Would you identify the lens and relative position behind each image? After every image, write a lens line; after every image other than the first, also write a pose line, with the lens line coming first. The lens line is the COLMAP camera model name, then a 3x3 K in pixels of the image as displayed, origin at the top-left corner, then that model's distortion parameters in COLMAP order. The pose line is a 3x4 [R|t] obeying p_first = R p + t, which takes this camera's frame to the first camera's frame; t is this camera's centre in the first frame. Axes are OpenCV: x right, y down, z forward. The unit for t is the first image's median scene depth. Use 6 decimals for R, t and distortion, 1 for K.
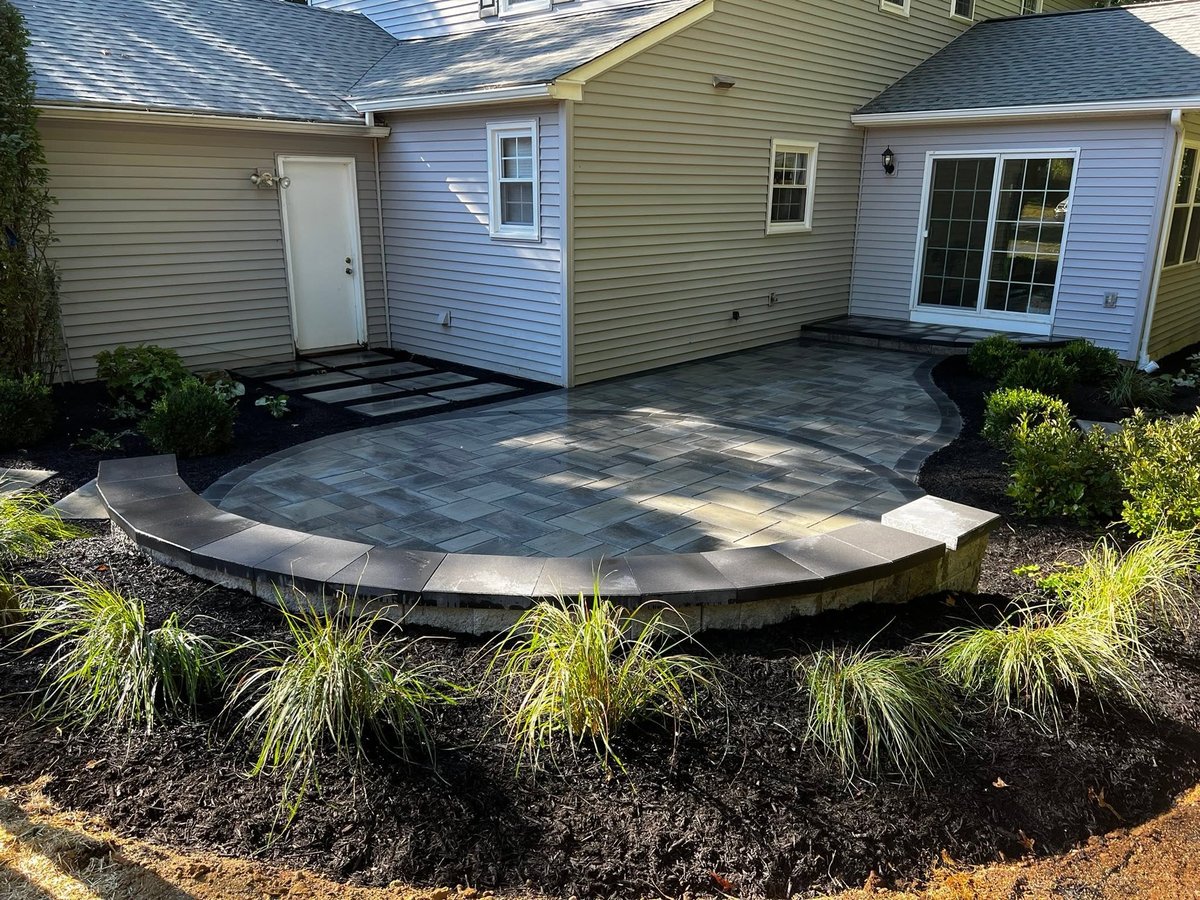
lens RADIAL K [[898.3, 0, 600.0], [0, 898.3, 450.0], [0, 0, 1]] dist [0.007879, -0.005982]
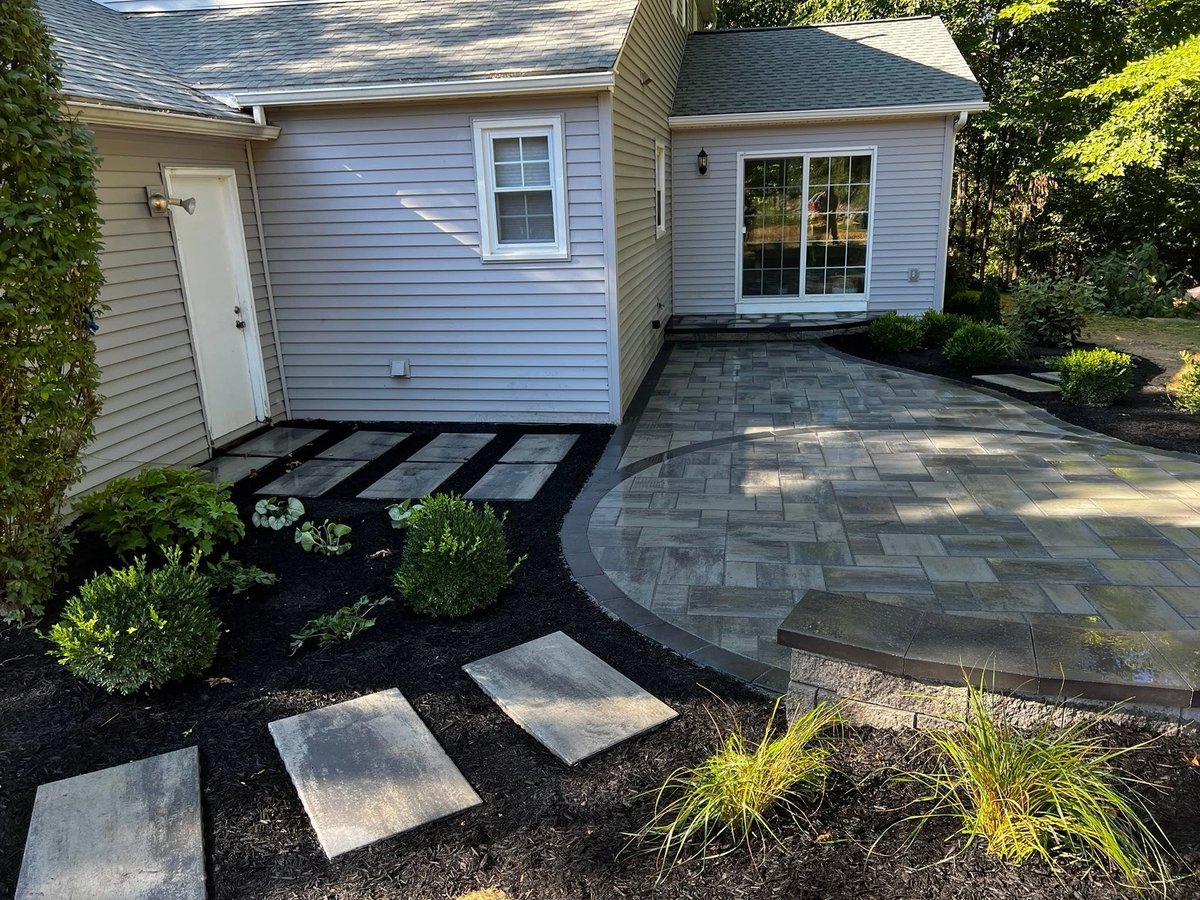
lens RADIAL K [[898.3, 0, 600.0], [0, 898.3, 450.0], [0, 0, 1]] dist [0.007879, -0.005982]
pose [[0.832976, -0.187033, 0.520740, -0.510057], [0.194652, 0.980030, 0.040630, -0.084431], [-0.517940, 0.067520, 0.852748, 0.274338]]
